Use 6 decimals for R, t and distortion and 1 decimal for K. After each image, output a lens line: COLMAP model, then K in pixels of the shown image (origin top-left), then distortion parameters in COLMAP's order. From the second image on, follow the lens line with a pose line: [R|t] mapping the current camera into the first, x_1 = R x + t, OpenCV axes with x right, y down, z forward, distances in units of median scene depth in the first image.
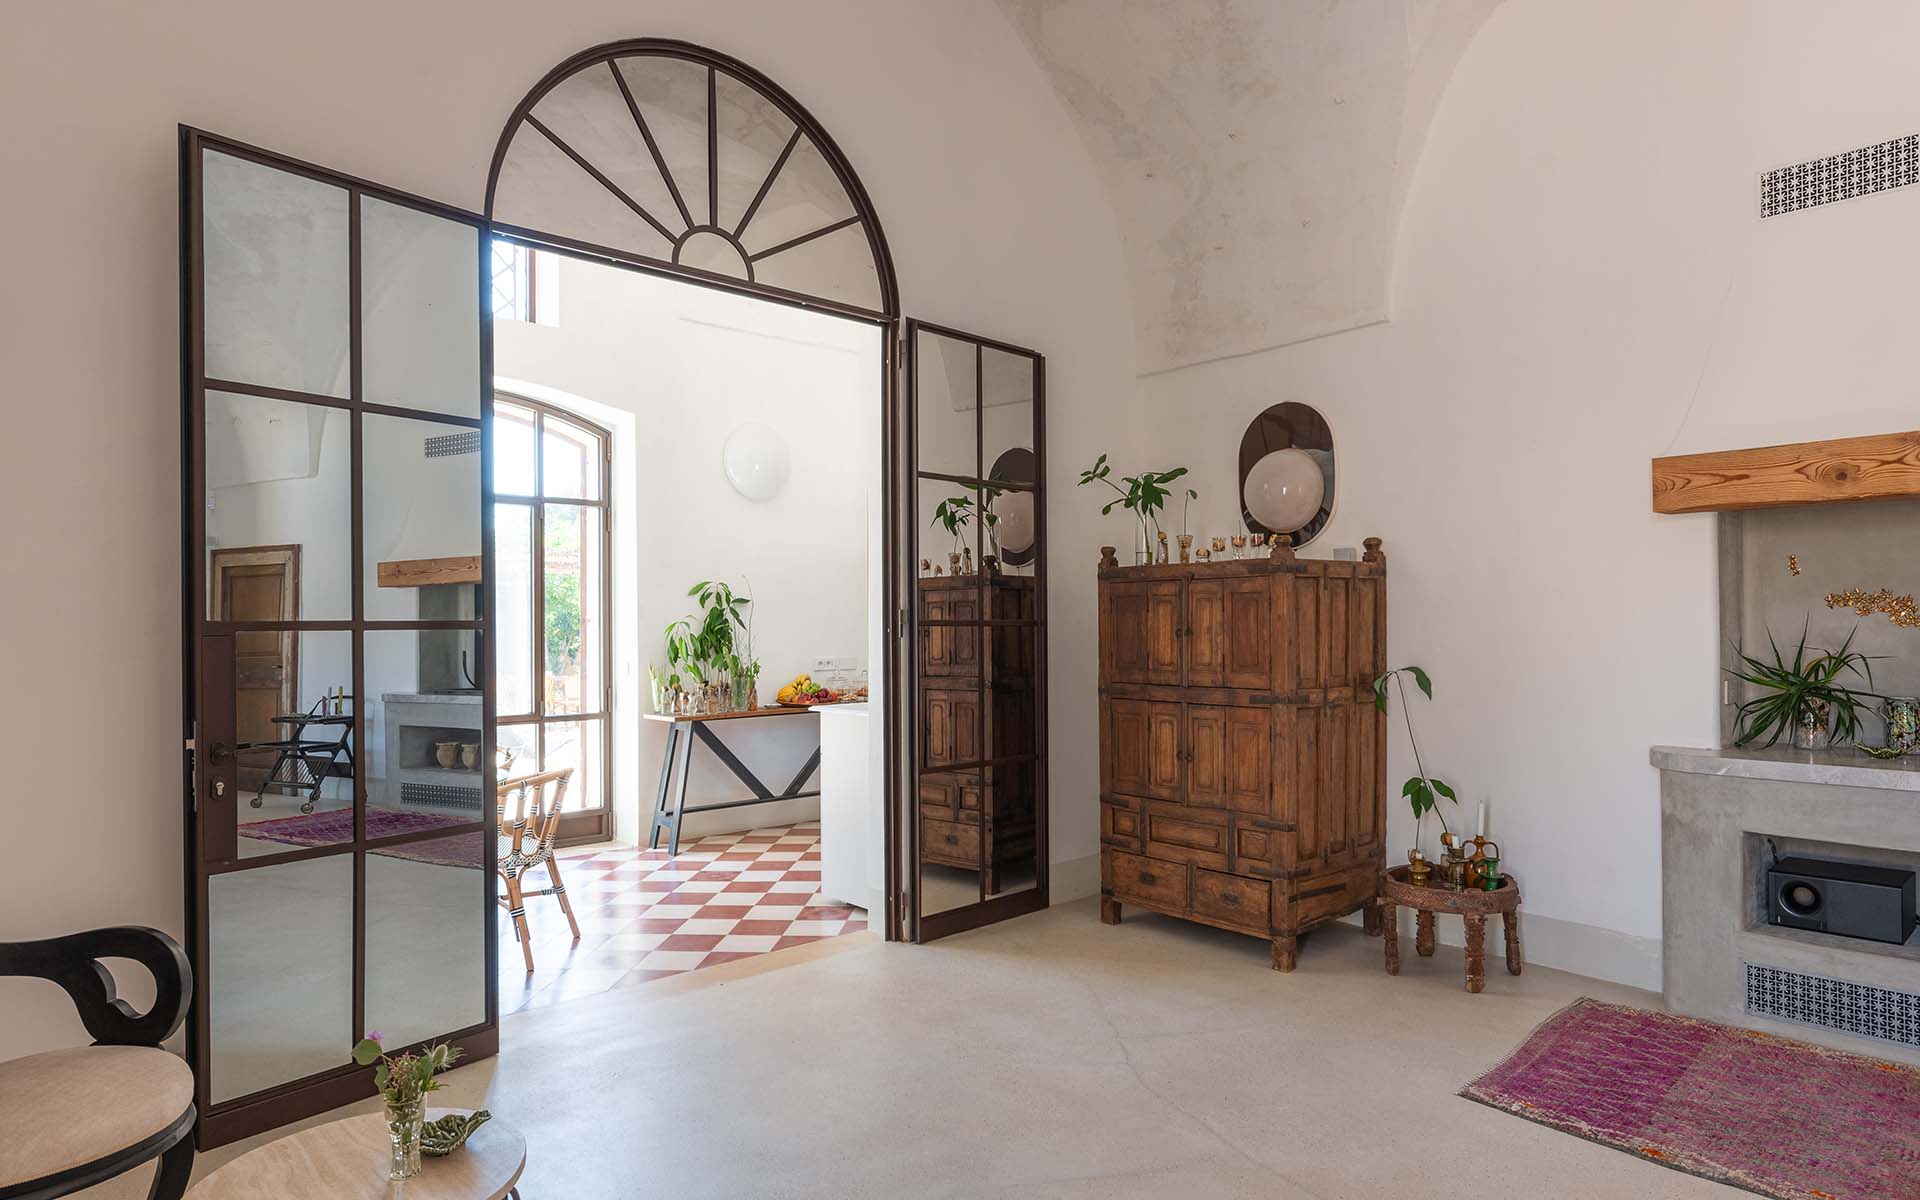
lens RADIAL K [[1067.0, 0, 961.4], [0, 1067.0, 629.5], [0, 0, 1]] dist [-0.001370, 0.000202]
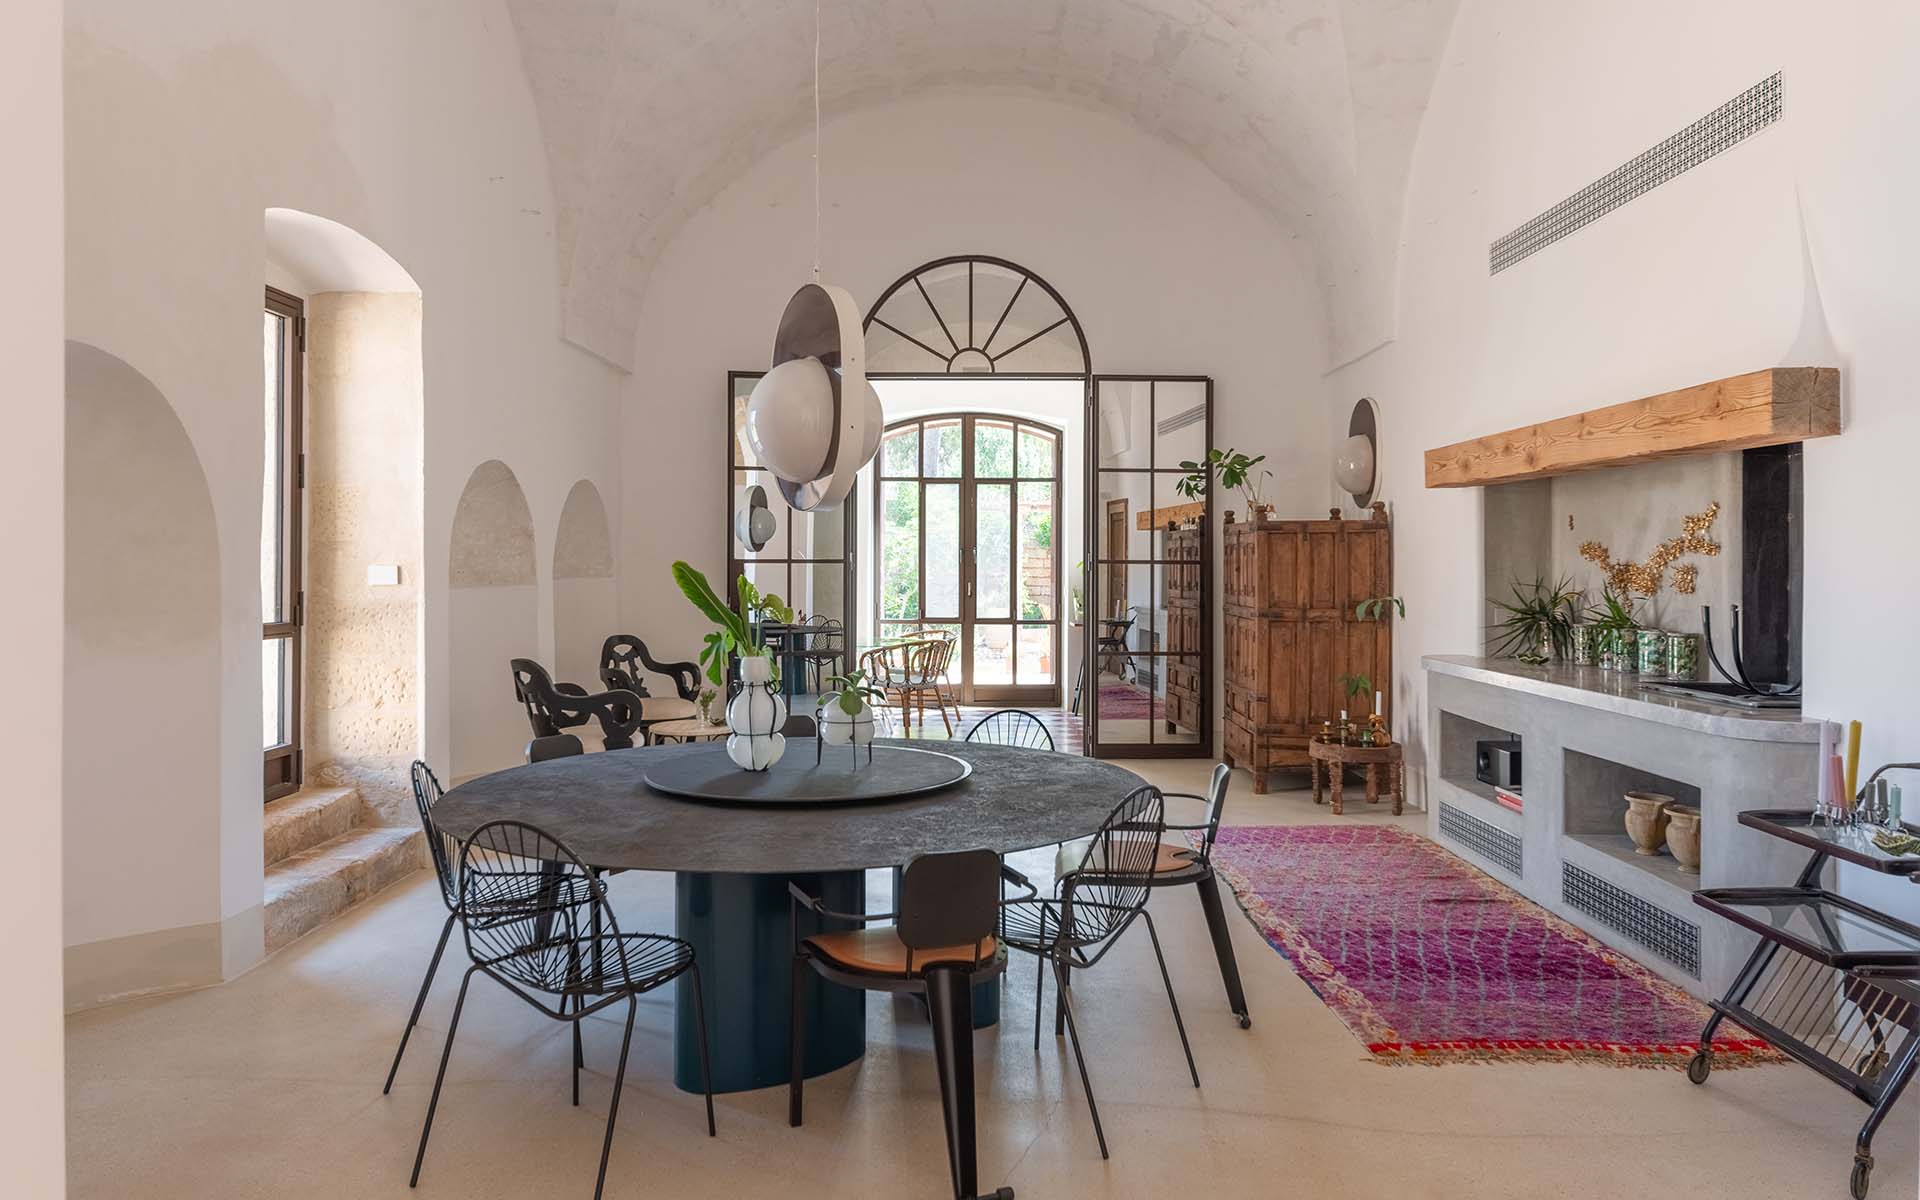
lens RADIAL K [[1230.6, 0, 958.7], [0, 1230.6, 562.8], [0, 0, 1]] dist [0.000542, 0.000030]
pose [[0.739291, 0.009334, -0.673322, 1.135275], [-0.010533, 0.999942, 0.002297, -0.006988], [0.673304, 0.005394, 0.739346, -0.564947]]
